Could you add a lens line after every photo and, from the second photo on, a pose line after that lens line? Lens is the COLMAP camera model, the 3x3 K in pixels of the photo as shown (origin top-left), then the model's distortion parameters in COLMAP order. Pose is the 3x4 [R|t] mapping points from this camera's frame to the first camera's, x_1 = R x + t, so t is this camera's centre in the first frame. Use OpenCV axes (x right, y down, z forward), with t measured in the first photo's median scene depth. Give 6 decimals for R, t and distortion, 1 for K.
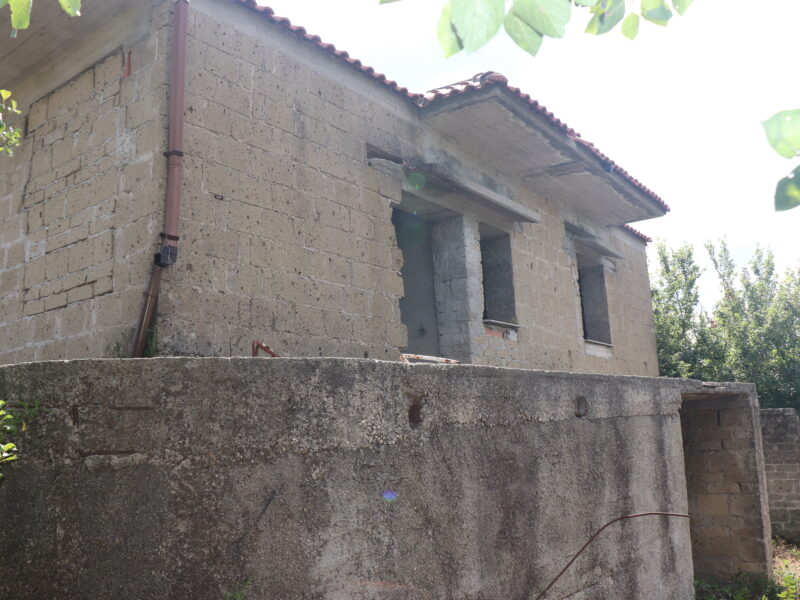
lens RADIAL K [[735.5, 0, 400.0], [0, 735.5, 300.0], [0, 0, 1]] dist [-0.189033, 0.146014]
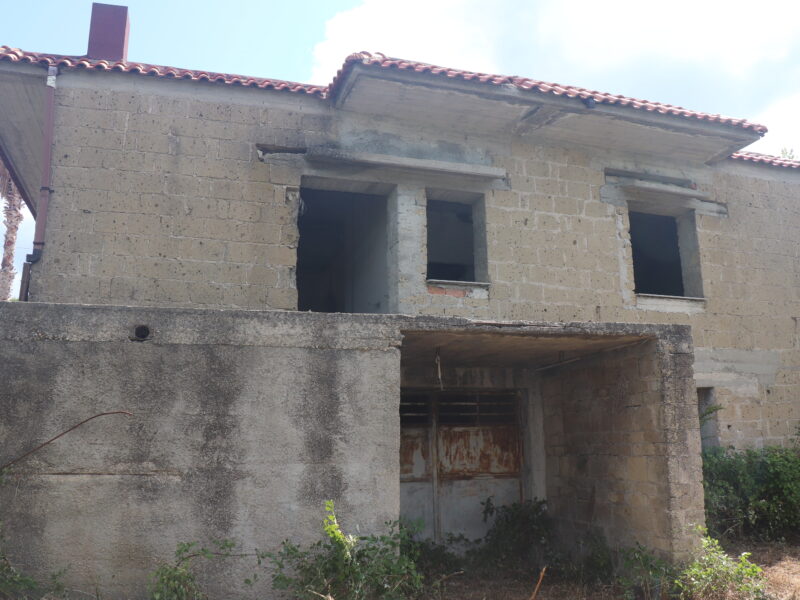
lens RADIAL K [[735.5, 0, 400.0], [0, 735.5, 300.0], [0, 0, 1]] dist [-0.189033, 0.146014]
pose [[0.809602, -0.085858, -0.580665, 0.865159], [0.082379, 0.996074, -0.032423, 0.107817], [0.581169, -0.021584, 0.813496, 0.157520]]
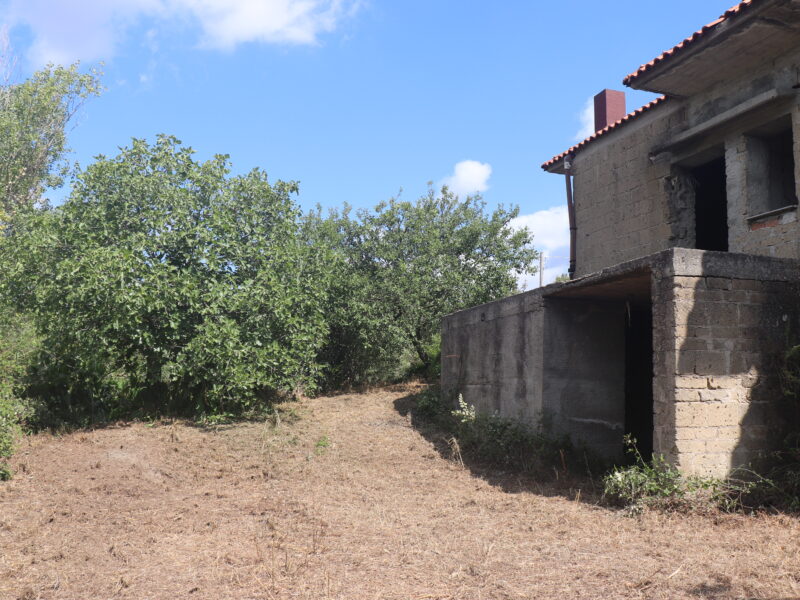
lens RADIAL K [[735.5, 0, 400.0], [0, 735.5, 300.0], [0, 0, 1]] dist [-0.189033, 0.146014]
pose [[-0.590773, -0.070681, -0.803736, 1.644627], [0.142783, 0.971275, -0.190365, 0.352858], [0.794103, -0.227222, -0.563711, 1.458097]]
